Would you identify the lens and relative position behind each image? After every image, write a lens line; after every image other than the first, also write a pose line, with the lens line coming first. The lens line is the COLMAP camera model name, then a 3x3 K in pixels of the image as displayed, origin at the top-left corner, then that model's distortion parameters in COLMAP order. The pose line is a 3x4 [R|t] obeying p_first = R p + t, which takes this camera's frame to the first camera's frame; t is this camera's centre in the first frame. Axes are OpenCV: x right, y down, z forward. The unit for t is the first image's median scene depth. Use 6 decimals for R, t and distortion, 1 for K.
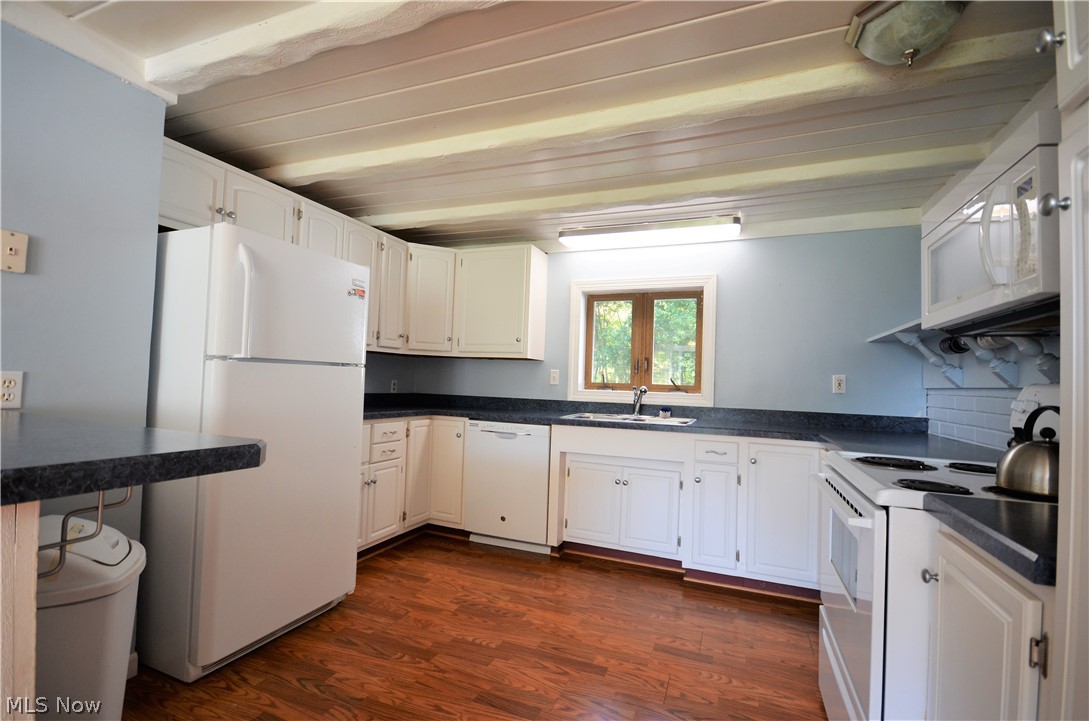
lens RADIAL K [[484.9, 0, 541.7], [0, 484.9, 365.0], [0, 0, 1]] dist [0.018241, -0.014454]
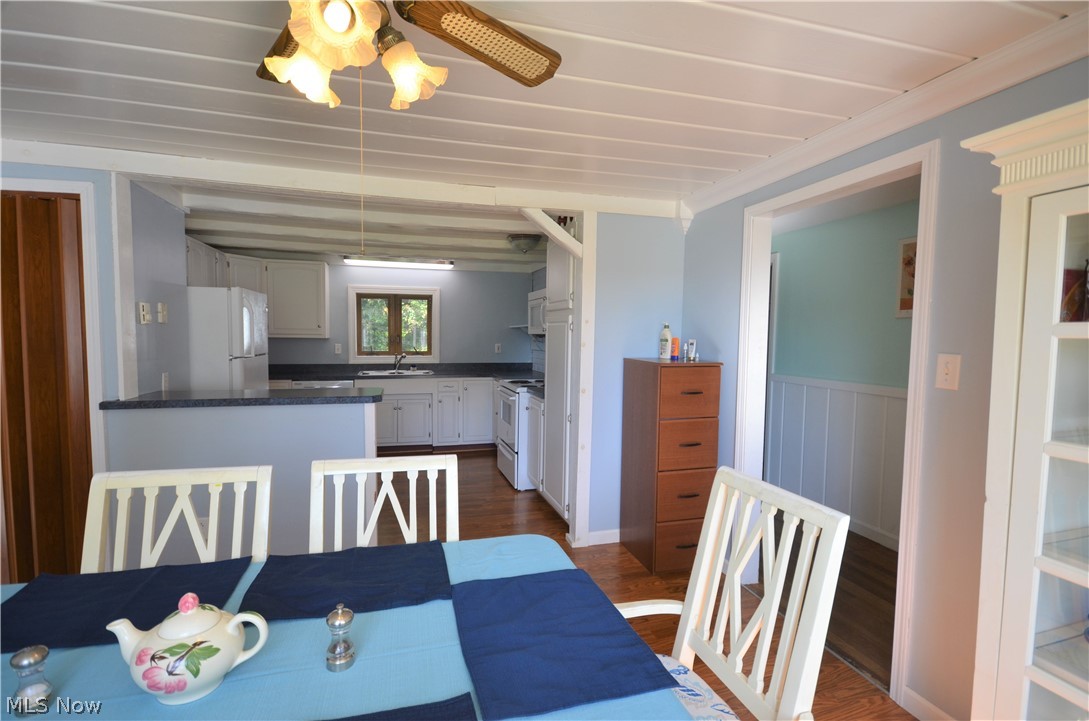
lens RADIAL K [[509.7, 0, 544.5], [0, 509.7, 360.5], [0, 0, 1]] dist [0.003465, 0.000434]
pose [[0.781739, -0.056864, 0.621008, -0.655297], [-0.006458, 0.995042, 0.099242, -0.143571], [-0.623573, -0.081592, 0.777496, -0.904778]]
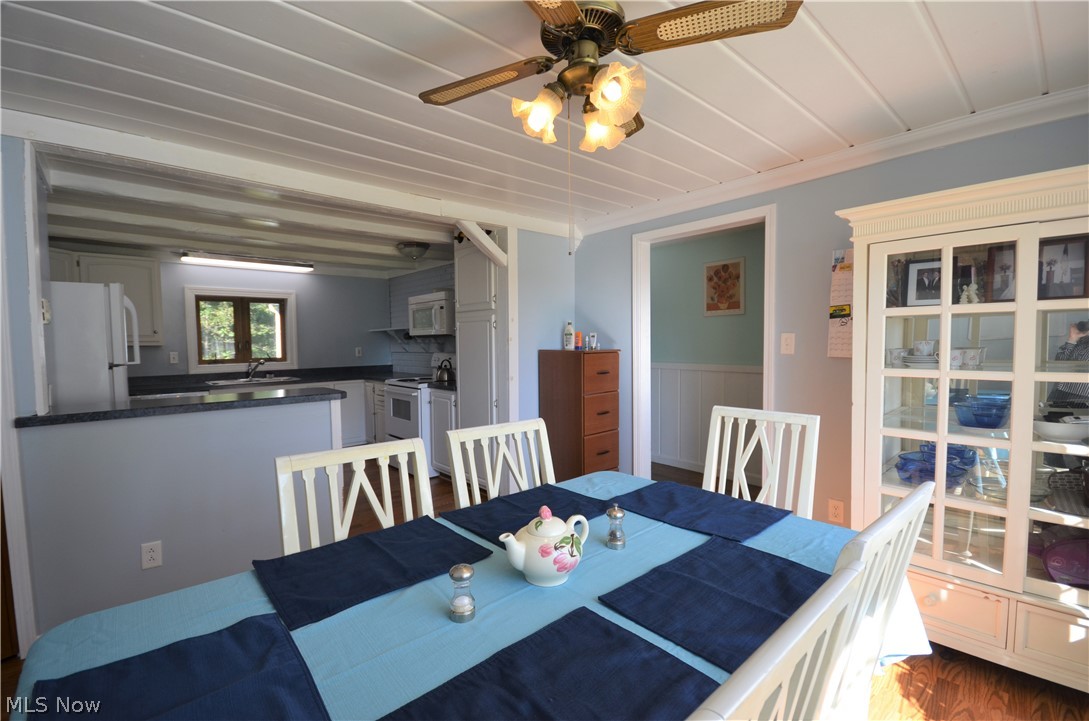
lens RADIAL K [[473.5, 0, 544.5], [0, 473.5, 364.0], [0, 0, 1]] dist [-0.004562, -0.000767]
pose [[0.437002, -0.084682, 0.895466, -0.993473], [-0.001478, 0.995489, 0.094862, -0.118406], [-0.899460, -0.042778, 0.434905, -0.685091]]
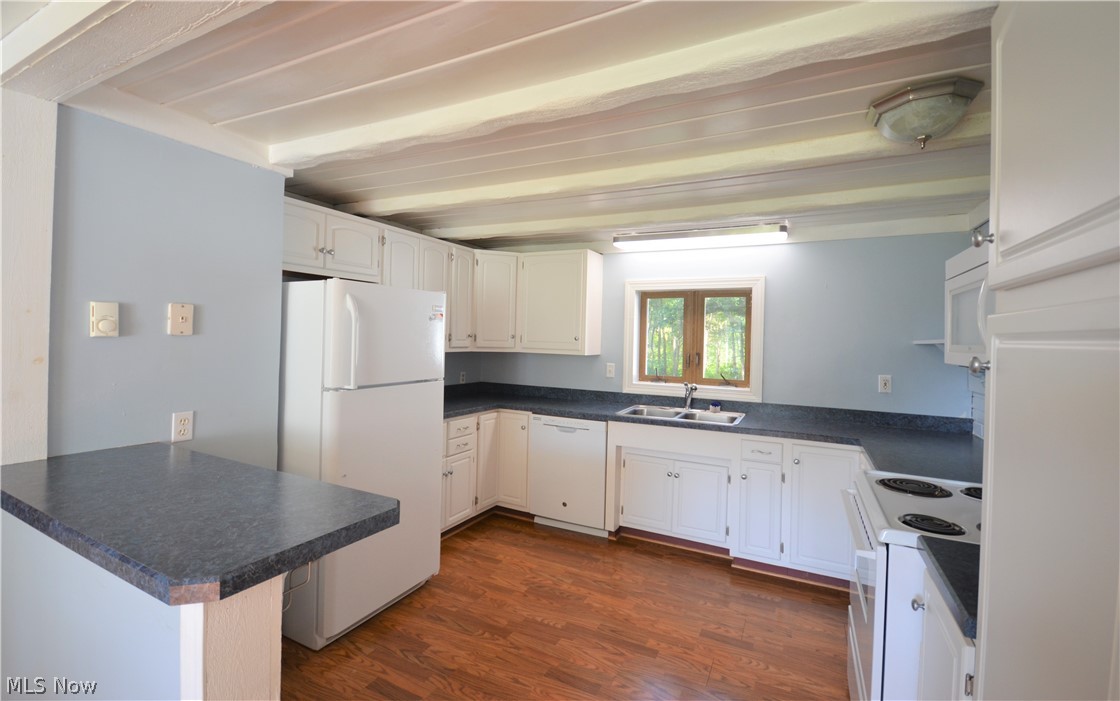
lens RADIAL K [[488.4, 0, 557.0], [0, 488.4, 334.9], [0, 0, 1]] dist [0.015009, -0.013012]
pose [[0.996472, -0.010167, -0.083304, 0.000061], [0.012411, 0.999573, 0.026456, -0.119161], [0.083000, -0.027397, 0.996173, -0.116931]]
